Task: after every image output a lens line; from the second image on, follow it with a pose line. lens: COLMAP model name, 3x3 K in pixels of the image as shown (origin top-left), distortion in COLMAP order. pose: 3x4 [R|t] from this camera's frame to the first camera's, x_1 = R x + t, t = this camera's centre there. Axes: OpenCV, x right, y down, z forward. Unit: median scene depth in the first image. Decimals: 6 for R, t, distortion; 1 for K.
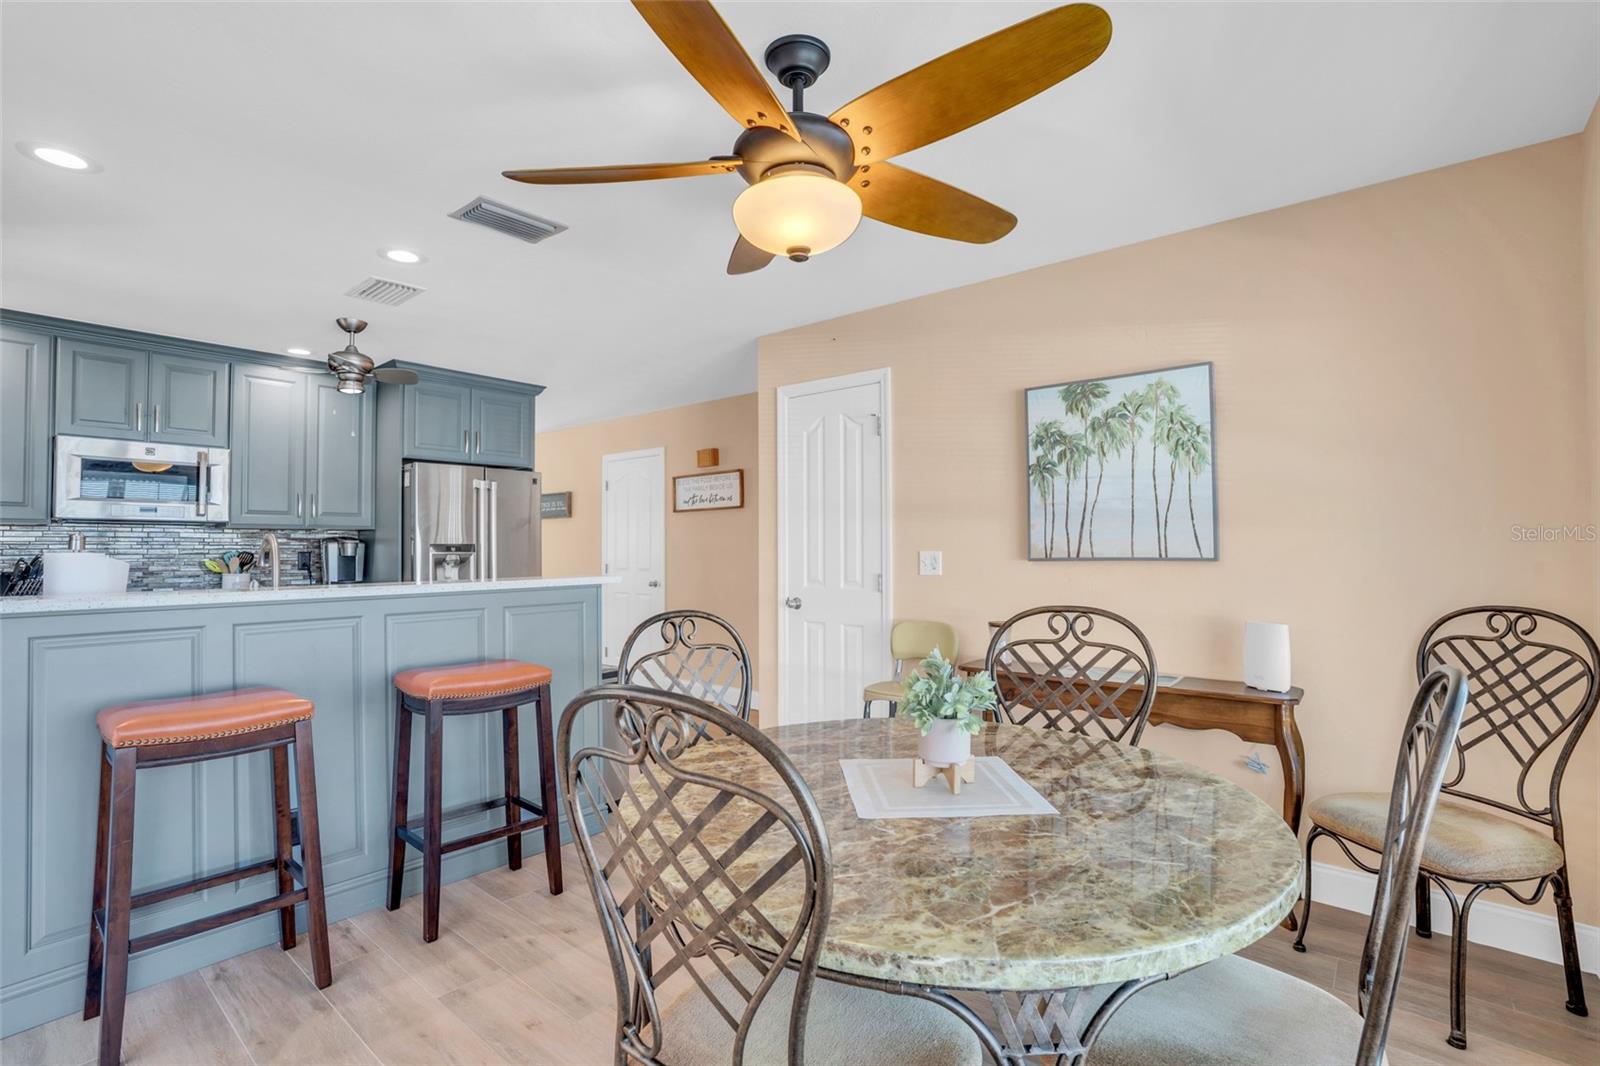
lens RADIAL K [[733.1, 0, 798.4], [0, 733.1, 538.5], [0, 0, 1]] dist [-0.073292, 0.016740]
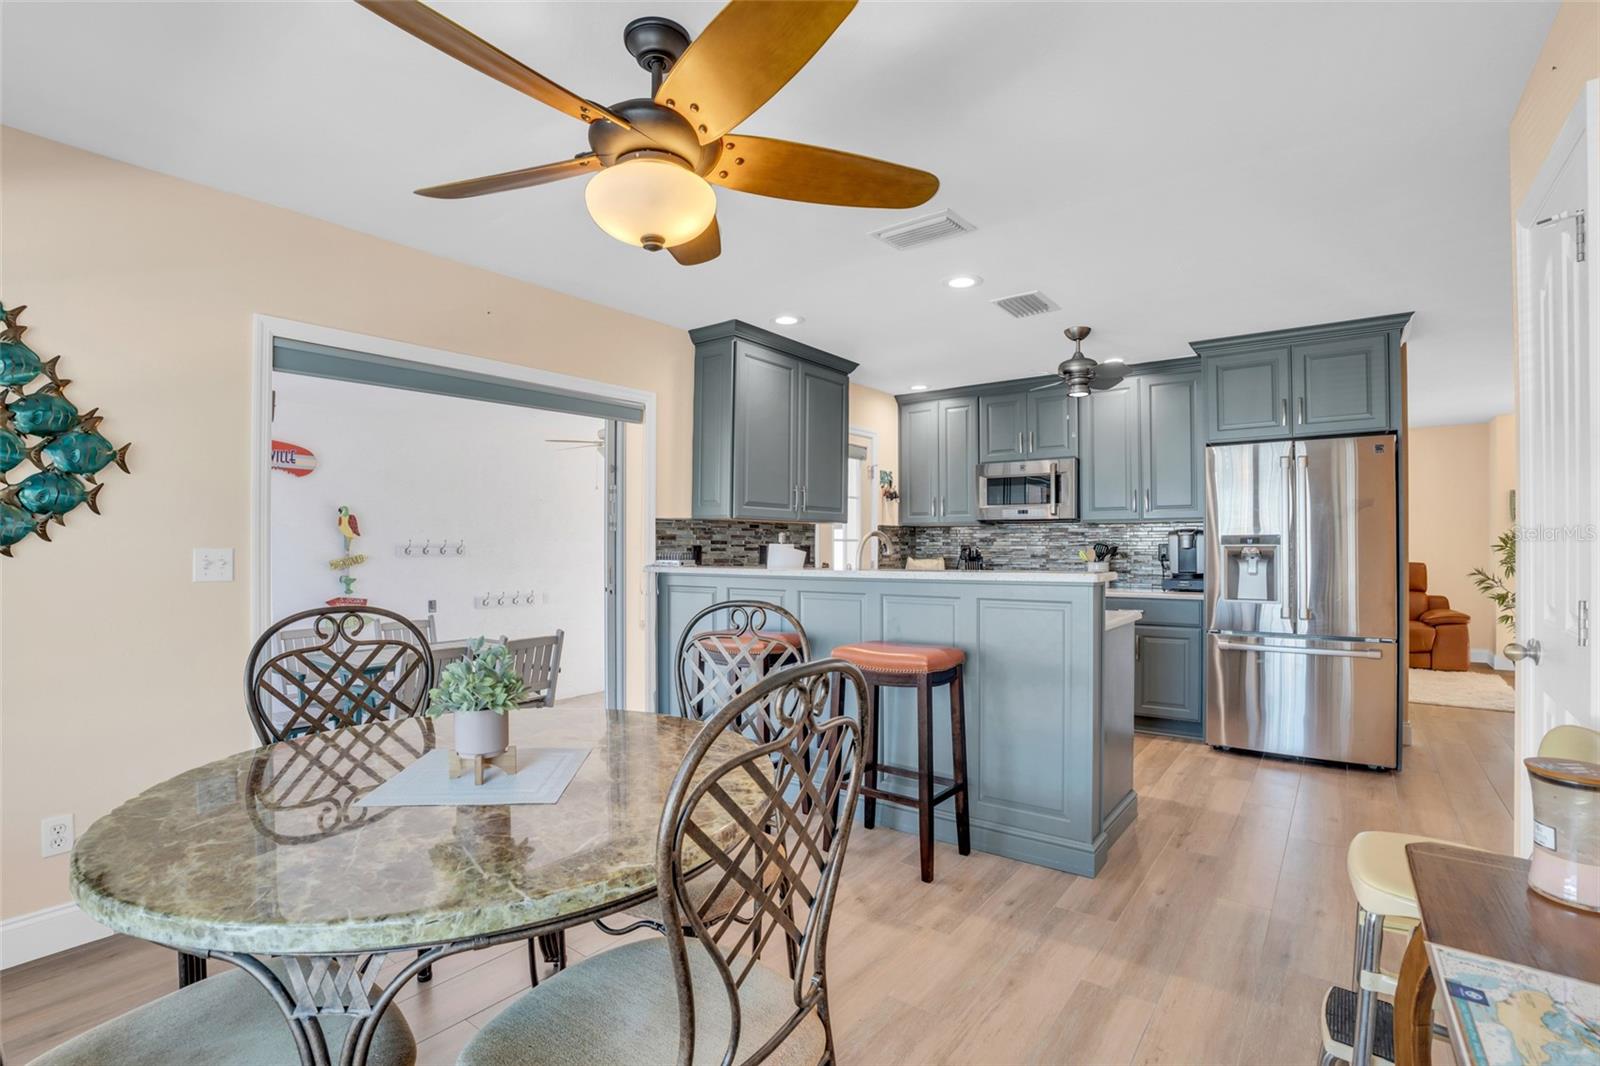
lens RADIAL K [[733.1, 0, 798.4], [0, 733.1, 538.5], [0, 0, 1]] dist [-0.073292, 0.016740]
pose [[0.064909, -0.006792, -0.997868, 0.644220], [0.021466, 0.999755, -0.005408, 0.012317], [0.997660, -0.021069, 0.065039, 0.725789]]
